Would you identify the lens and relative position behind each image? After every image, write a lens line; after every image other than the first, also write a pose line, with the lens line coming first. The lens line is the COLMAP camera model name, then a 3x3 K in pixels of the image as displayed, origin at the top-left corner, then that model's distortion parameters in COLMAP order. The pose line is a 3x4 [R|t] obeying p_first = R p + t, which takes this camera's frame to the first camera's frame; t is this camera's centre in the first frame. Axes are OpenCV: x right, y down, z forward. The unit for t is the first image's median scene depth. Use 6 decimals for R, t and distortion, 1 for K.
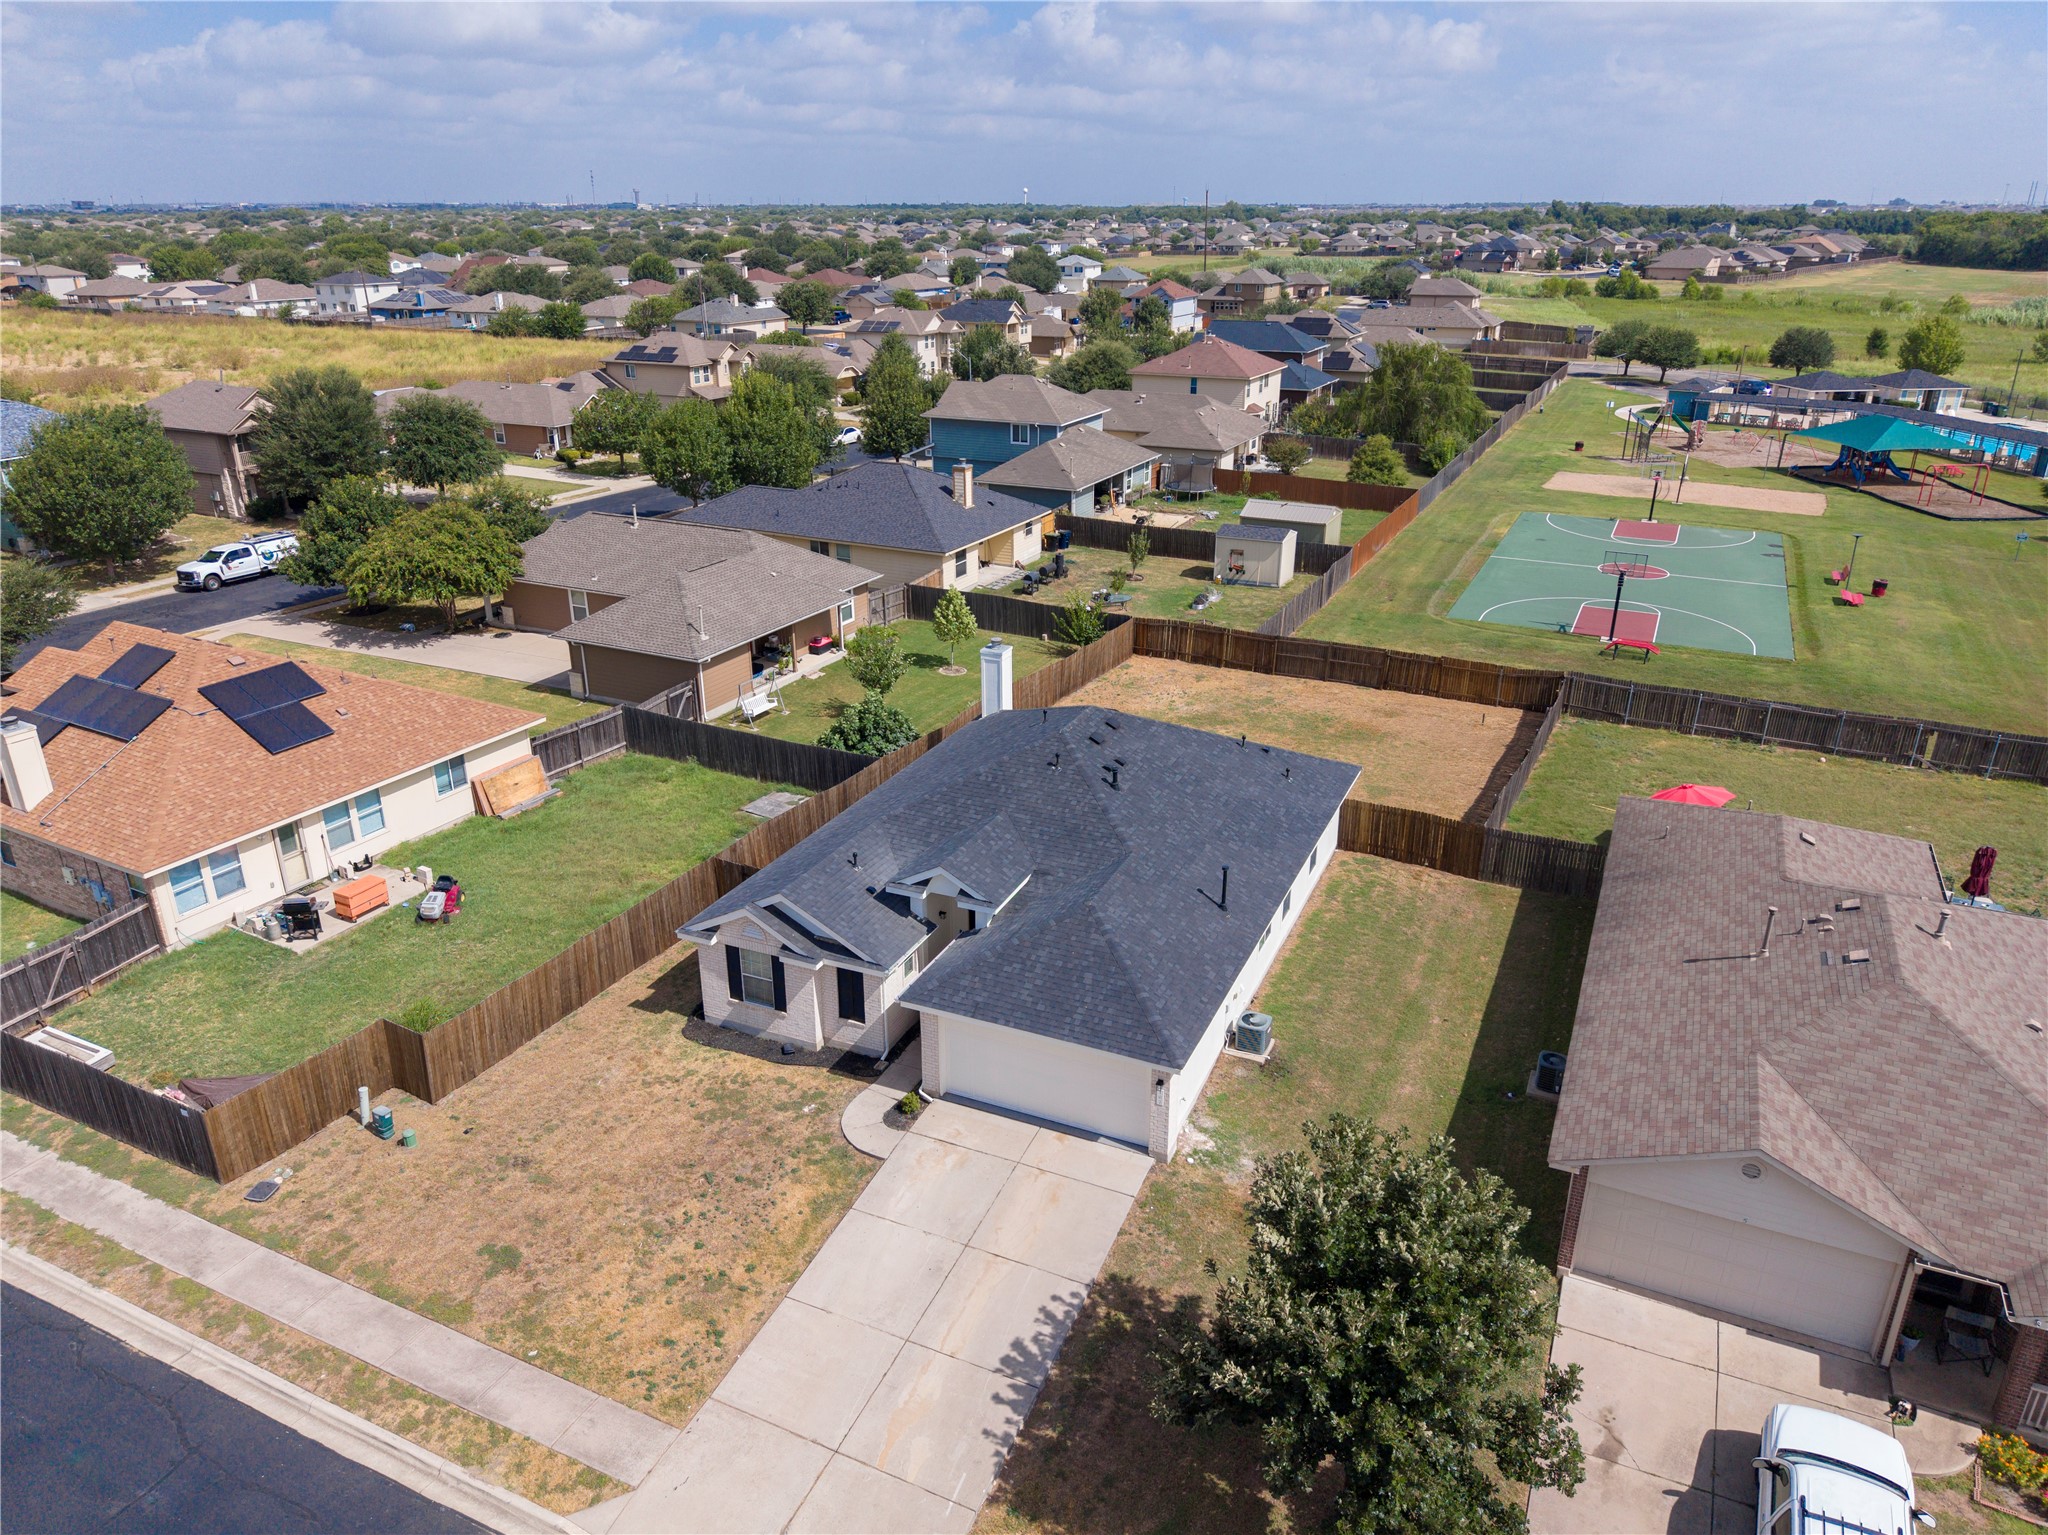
lens RADIAL K [[1383.6, 0, 1013.8], [0, 1383.6, 767.3], [0, 0, 1]] dist [0.019650, -0.020851]
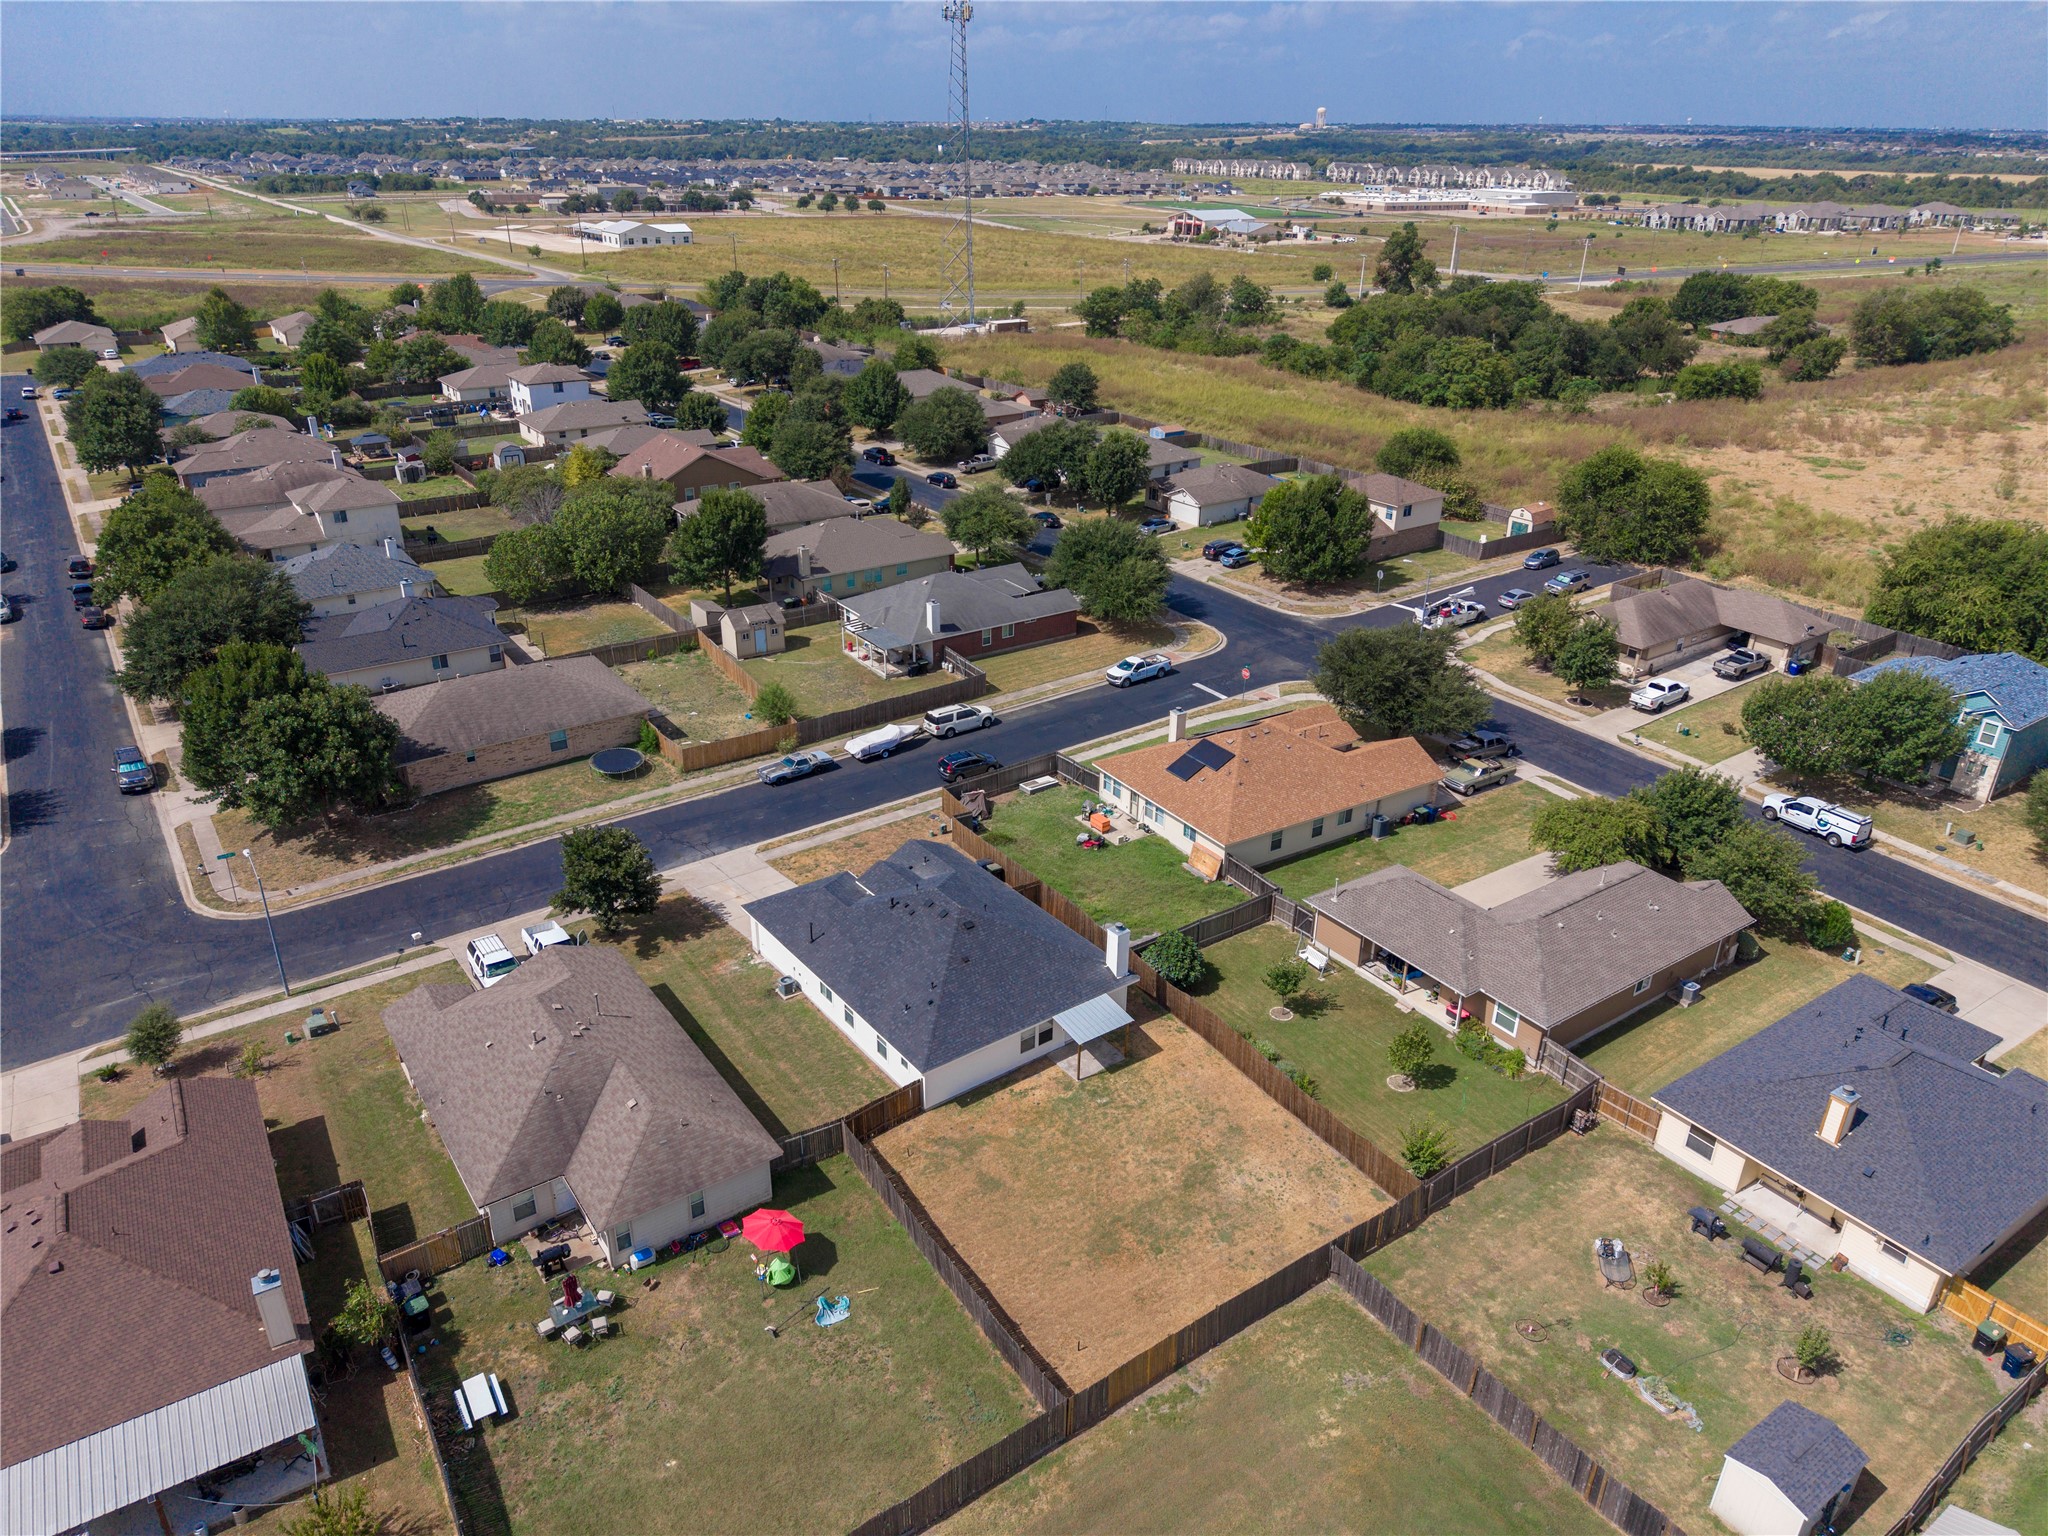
lens RADIAL K [[1383.6, 0, 1013.8], [0, 1383.6, 767.8], [0, 0, 1]] dist [0.019650, -0.020851]
pose [[-0.481348, 0.367494, -0.795772, 1.883272], [-0.335338, 0.761592, 0.554550, -1.639013], [0.809847, 0.533784, -0.243356, 1.928585]]
